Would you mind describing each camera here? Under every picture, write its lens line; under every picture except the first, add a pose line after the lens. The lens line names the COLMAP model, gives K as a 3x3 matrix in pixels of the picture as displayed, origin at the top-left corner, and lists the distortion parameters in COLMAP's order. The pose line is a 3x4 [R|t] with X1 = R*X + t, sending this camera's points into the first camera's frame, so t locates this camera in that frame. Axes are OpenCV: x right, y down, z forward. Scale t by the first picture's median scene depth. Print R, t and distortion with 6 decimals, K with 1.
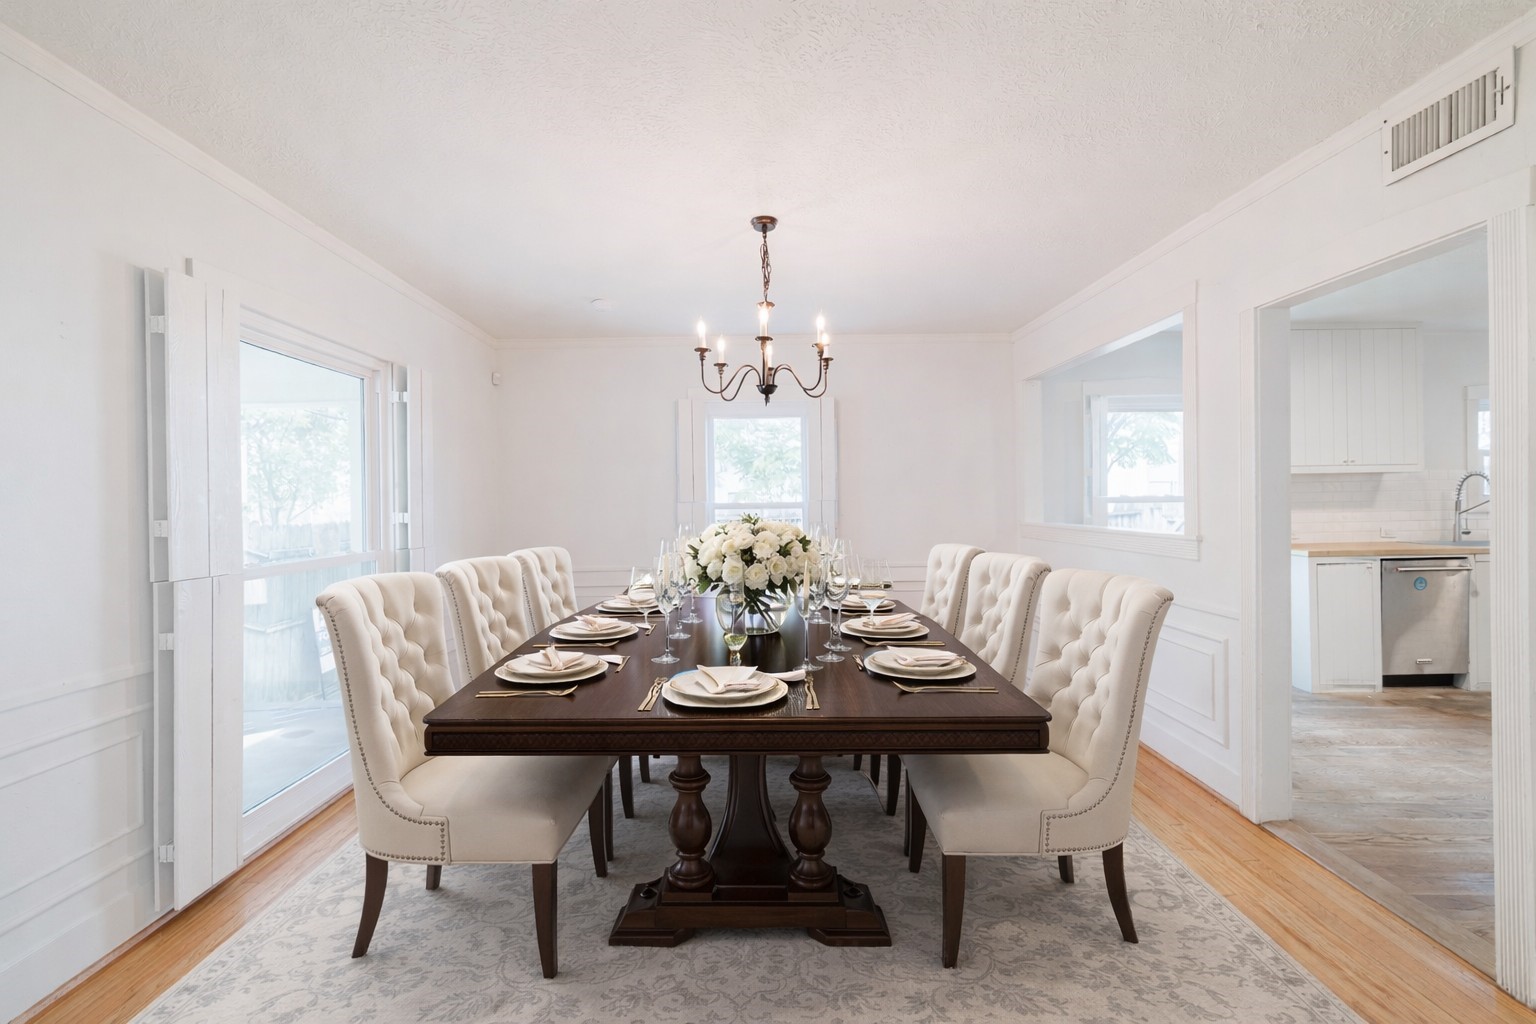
lens RADIAL K [[652.9, 0, 768.0], [0, 652.9, 512.0], [0, 0, 1]] dist [0.001461, 0.000197]
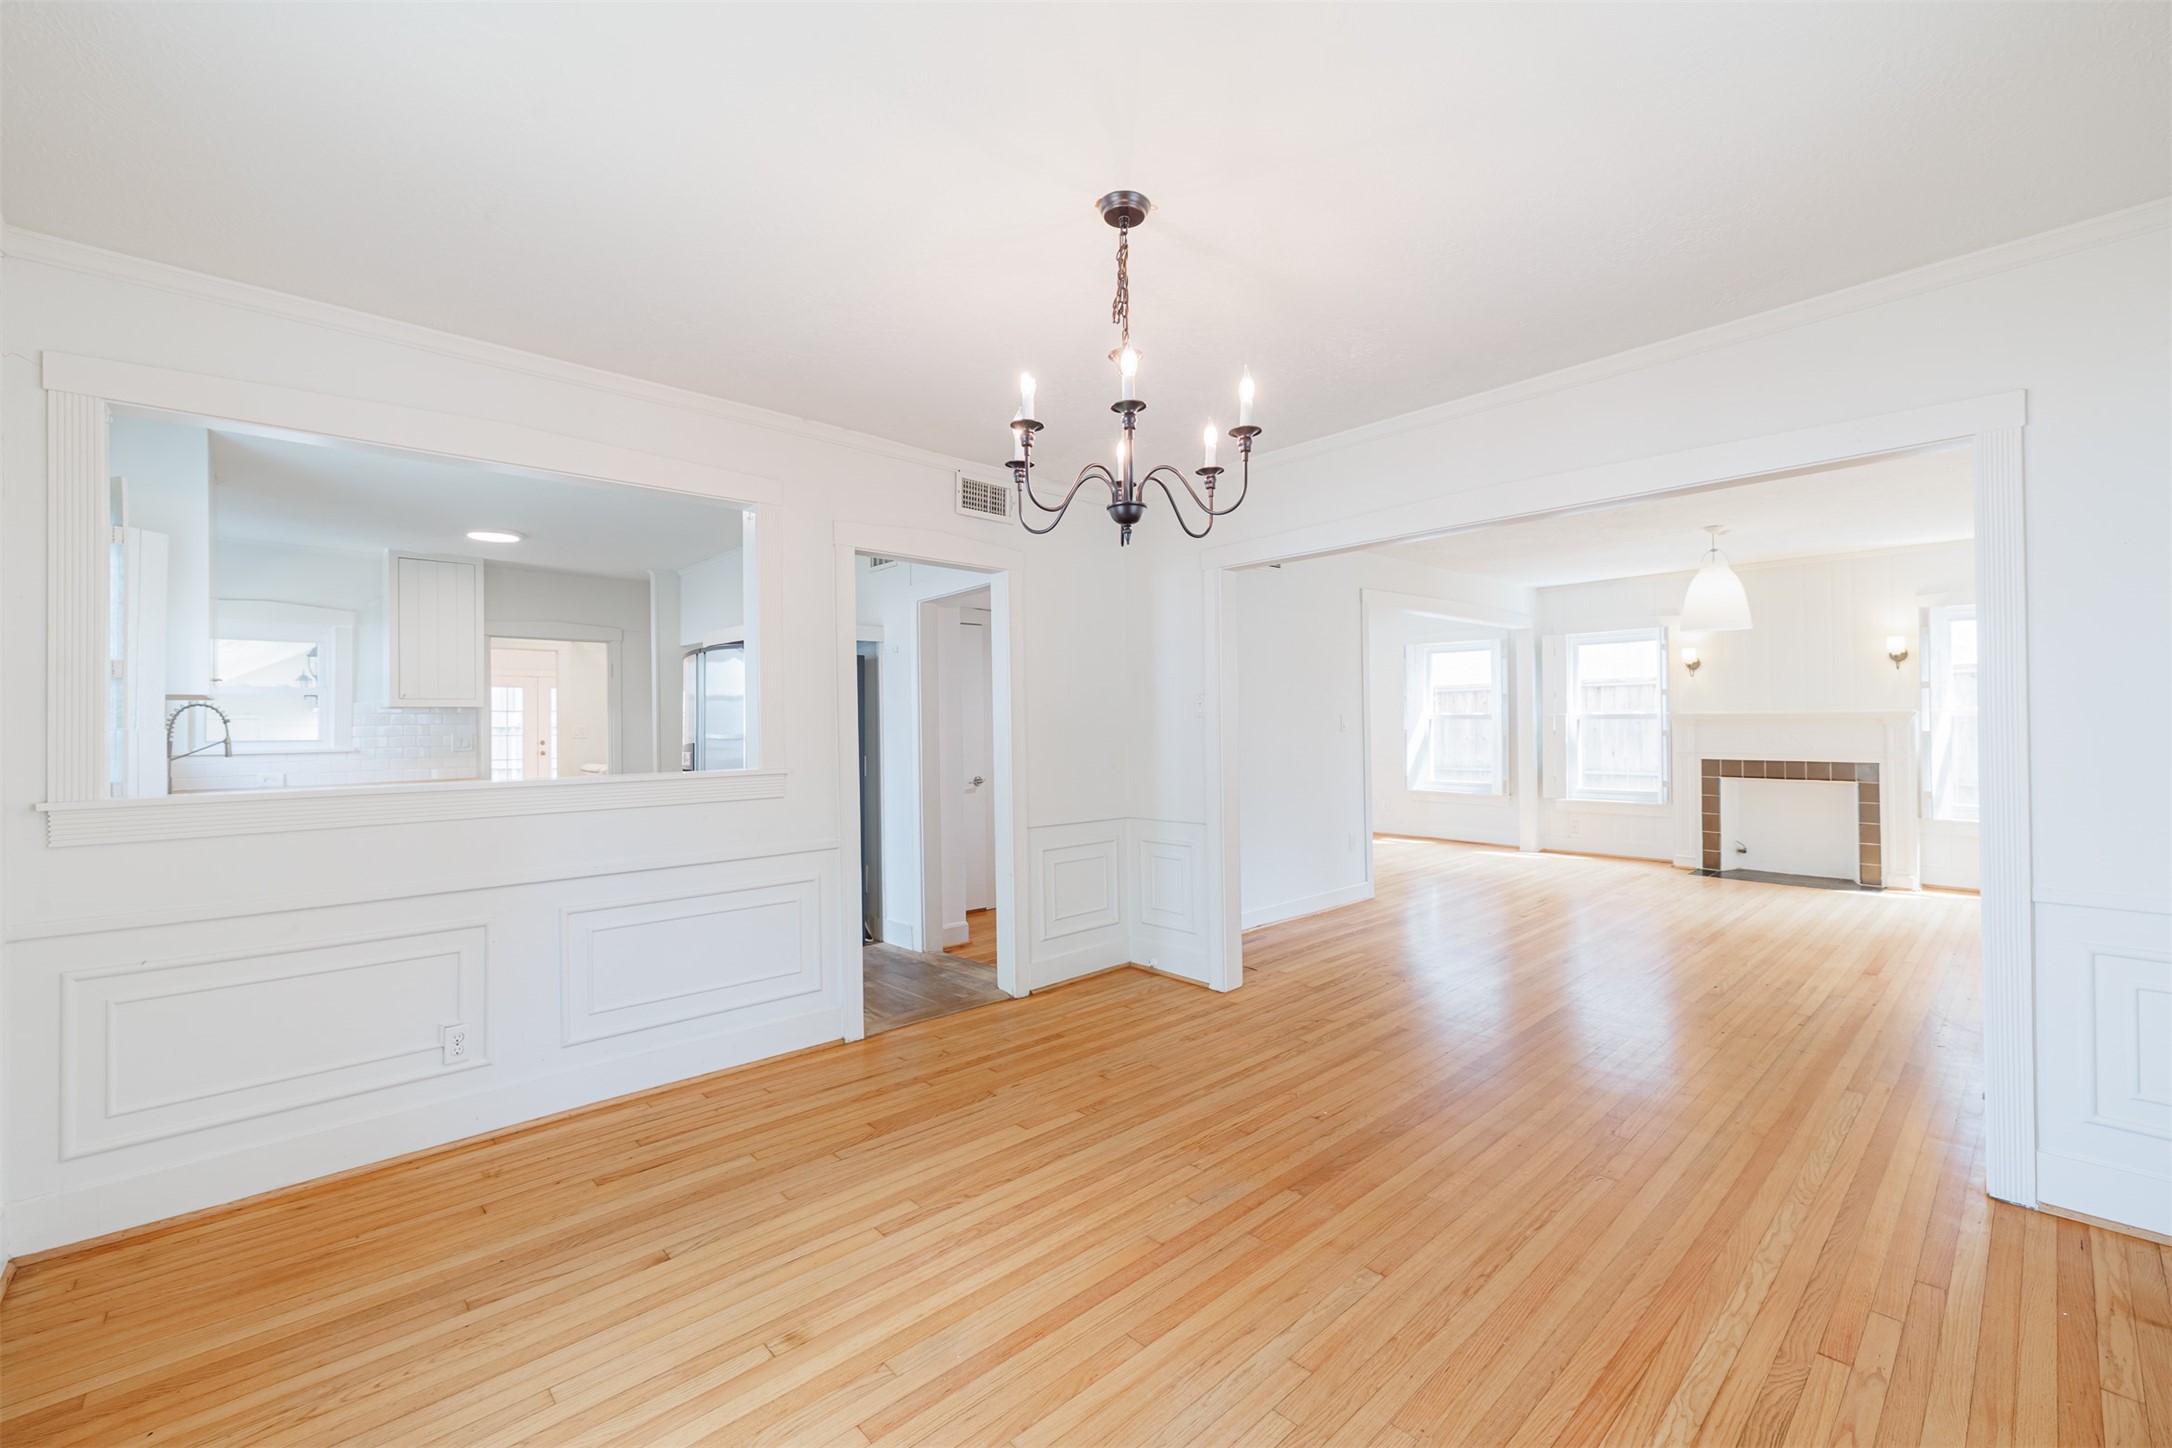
lens RADIAL K [[901.8, 0, 1090.2], [0, 901.8, 710.1], [0, 0, 1]] dist [0.020847, -0.007129]
pose [[-0.689225, 0.031880, 0.723846, -0.421618], [0.025820, 0.999478, -0.019435, -0.008567], [-0.724087, 0.005294, -0.689688, 1.178503]]
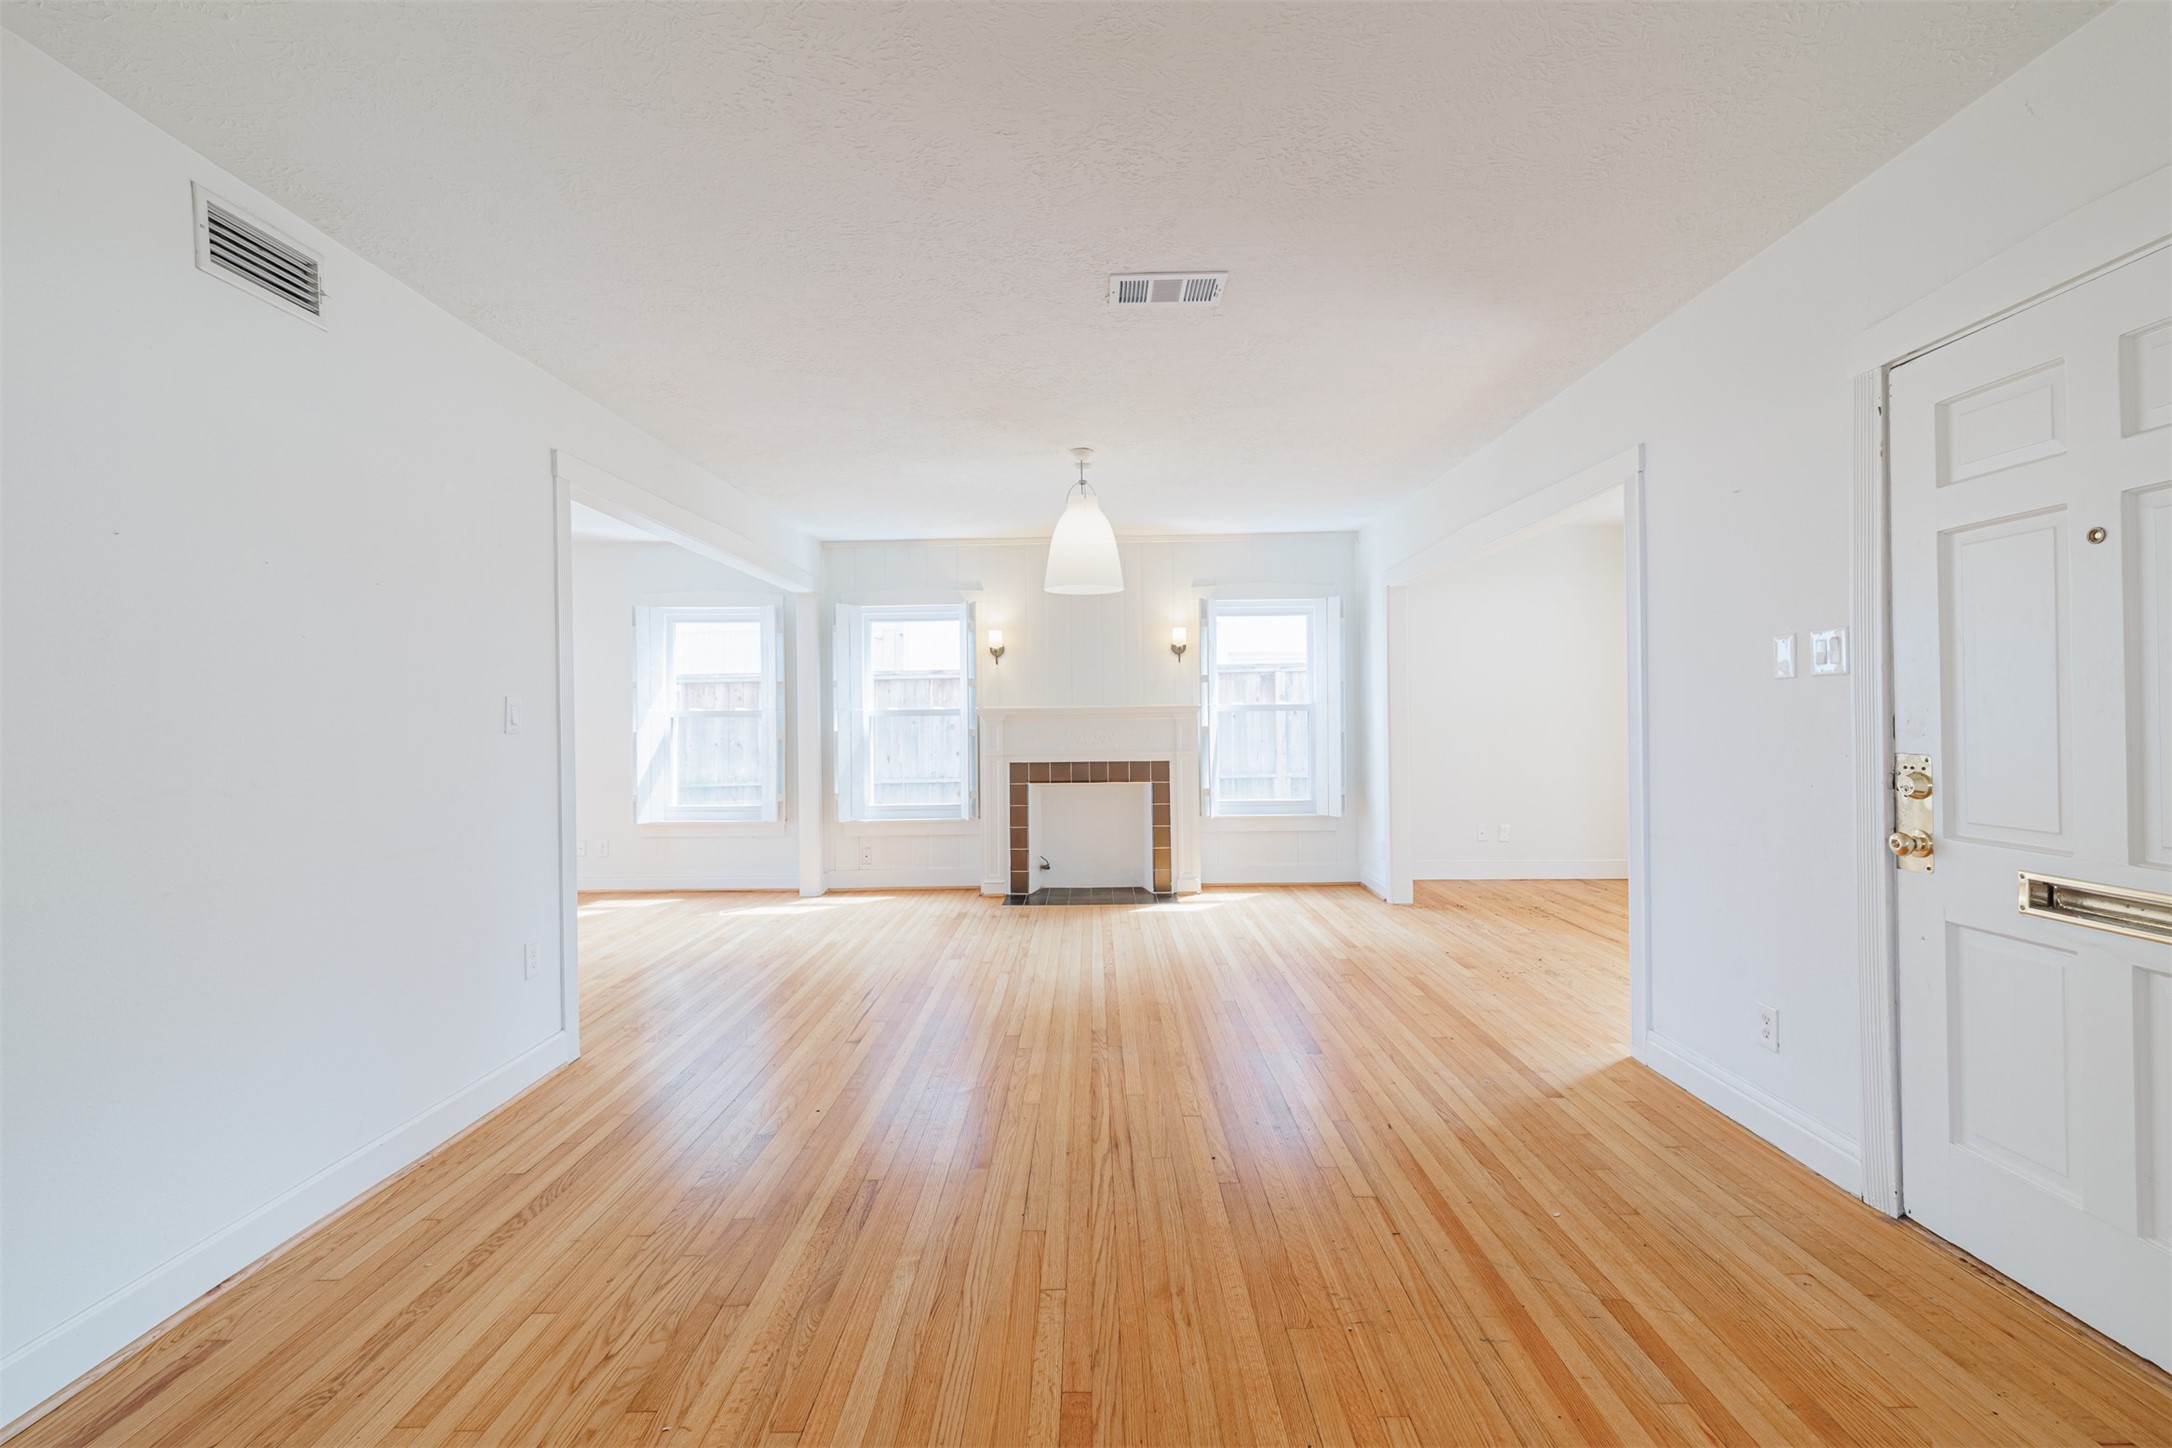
lens RADIAL K [[901.8, 0, 1090.2], [0, 901.8, 710.1], [0, 0, 1]] dist [0.020847, -0.007129]
pose [[-0.999517, 0.030697, -0.004942, -0.043545], [0.030714, 0.999522, -0.003381, 0.008050], [0.004836, -0.003531, -0.999982, 0.494916]]
